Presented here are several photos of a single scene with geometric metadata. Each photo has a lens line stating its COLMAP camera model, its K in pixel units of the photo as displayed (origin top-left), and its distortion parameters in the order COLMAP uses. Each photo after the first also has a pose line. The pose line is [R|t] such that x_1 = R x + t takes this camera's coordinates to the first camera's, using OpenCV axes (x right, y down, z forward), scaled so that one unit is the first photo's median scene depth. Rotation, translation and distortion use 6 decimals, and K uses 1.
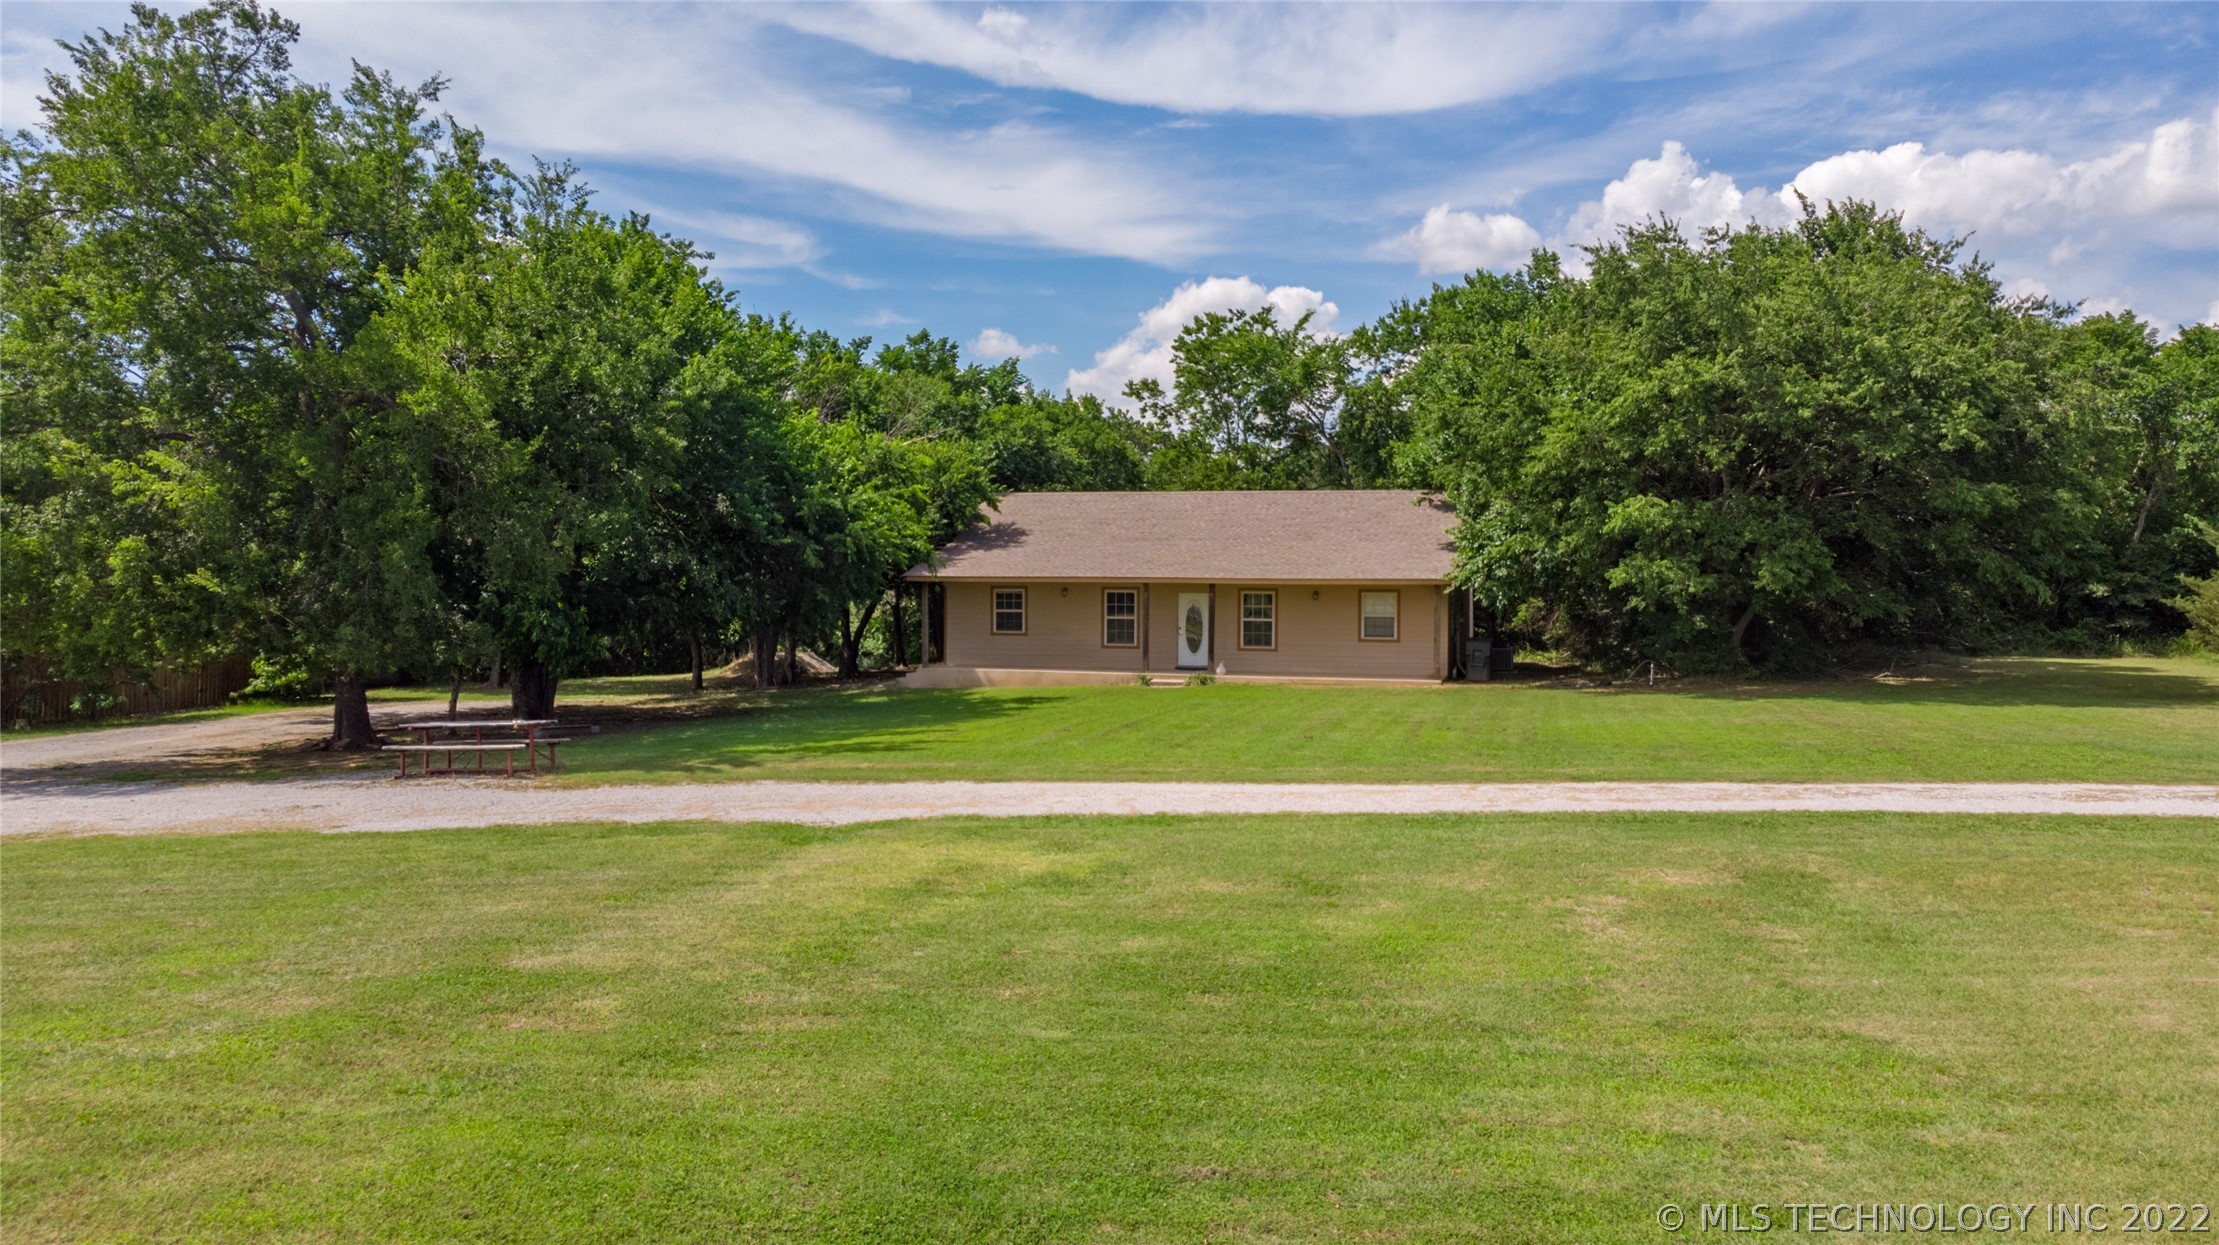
lens RADIAL K [[1650.9, 0, 1109.5], [0, 1650.9, 622.5], [0, 0, 1]] dist [0.014643, 0.058006]
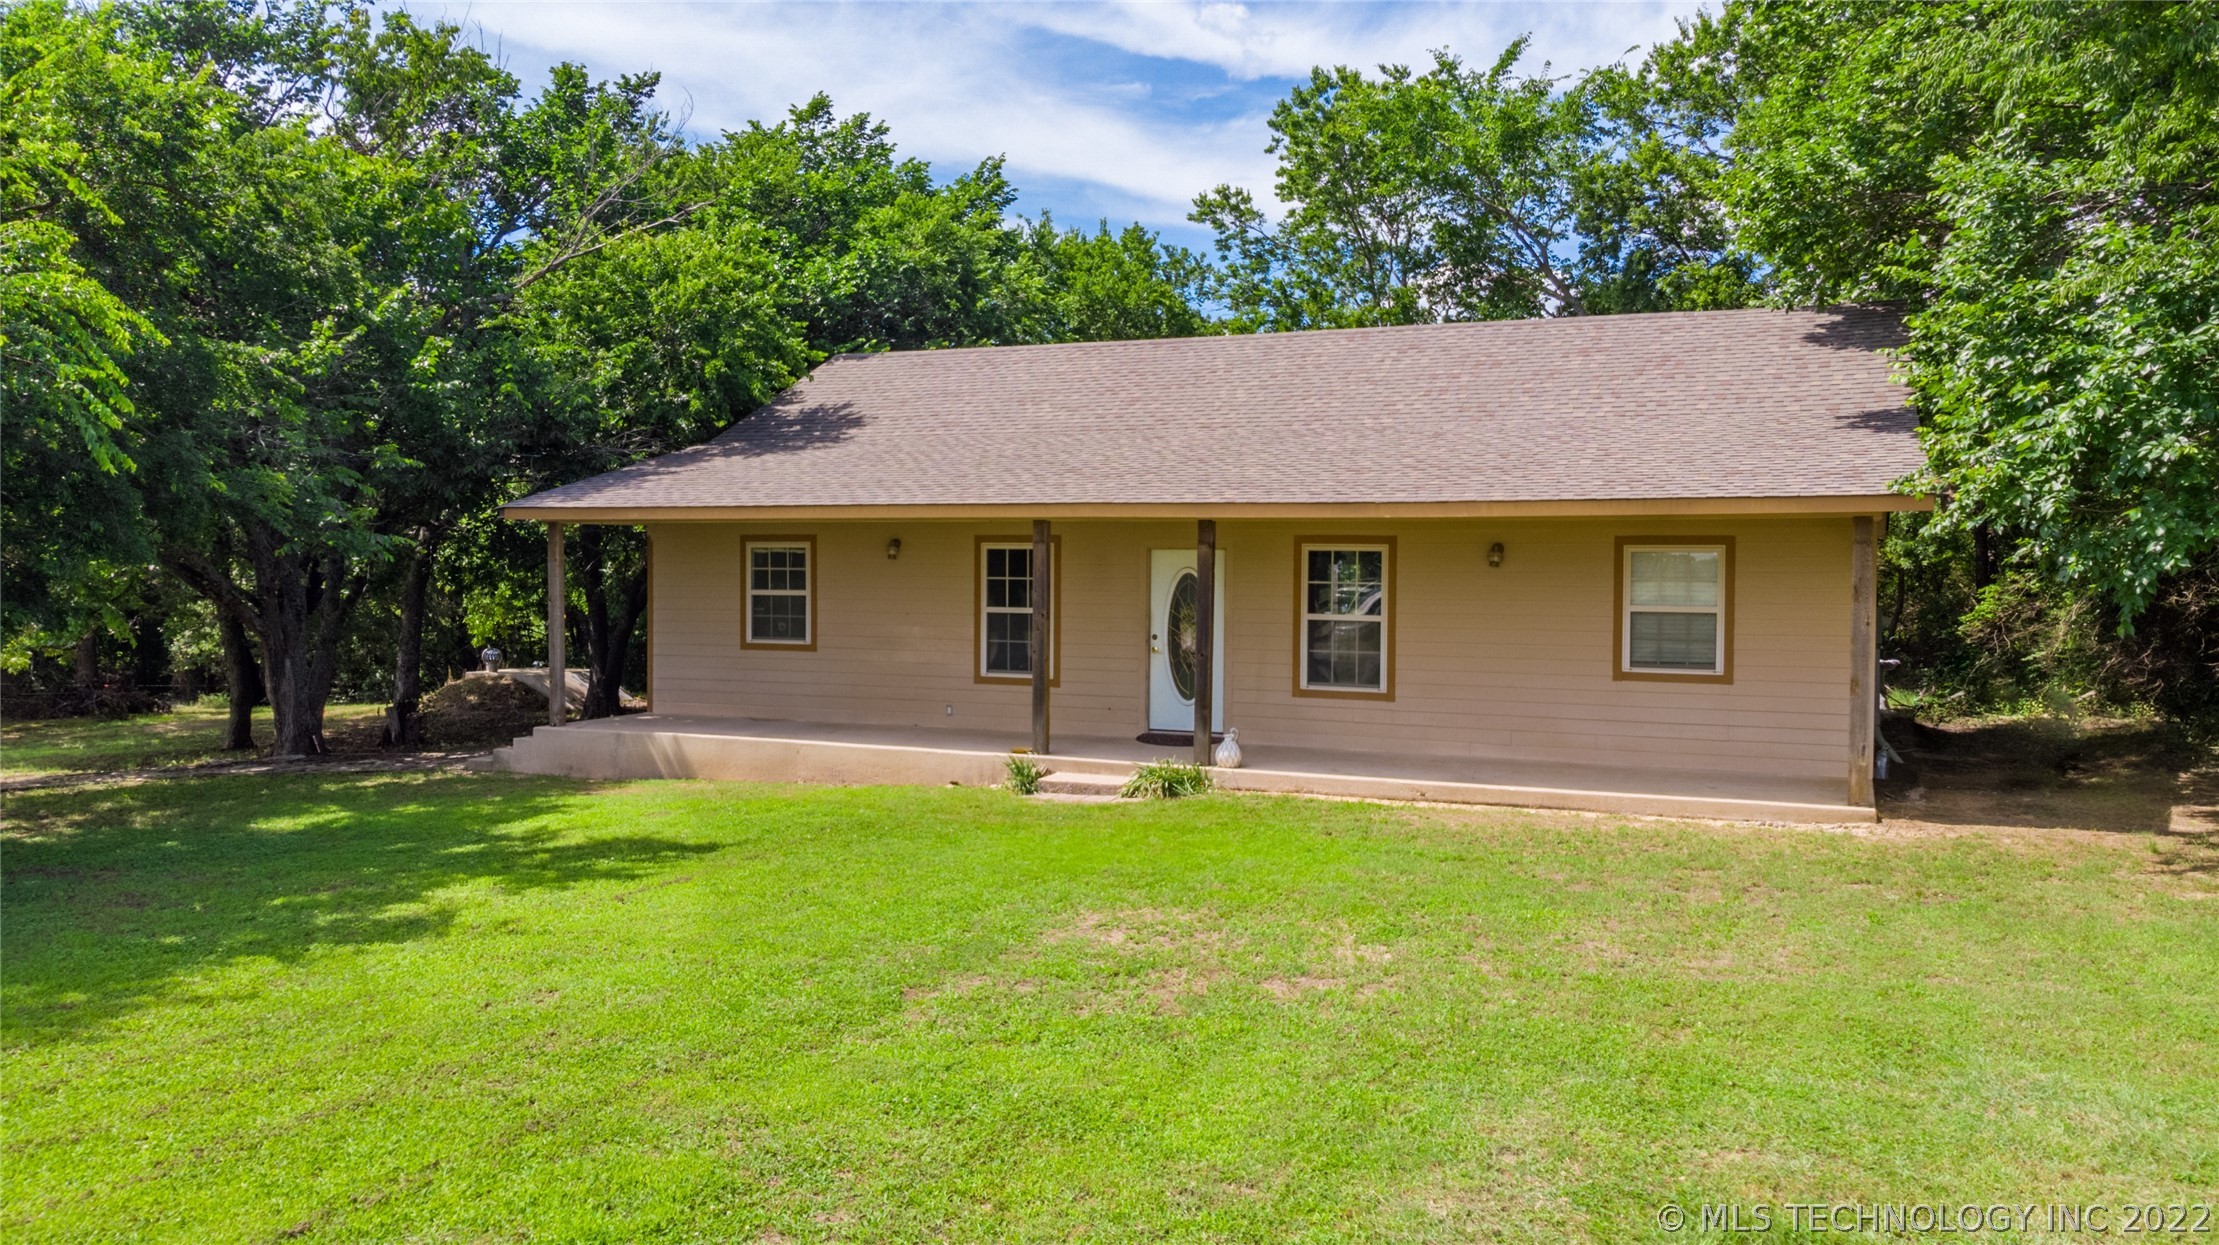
lens RADIAL K [[1650.9, 0, 1109.5], [0, 1650.9, 622.5], [0, 0, 1]] dist [0.014643, 0.058006]
pose [[0.989875, 0.007859, -0.141723, 0.084167], [-0.006829, 0.999947, 0.007755, -0.003040], [0.141776, -0.006708, 0.989876, 0.566380]]
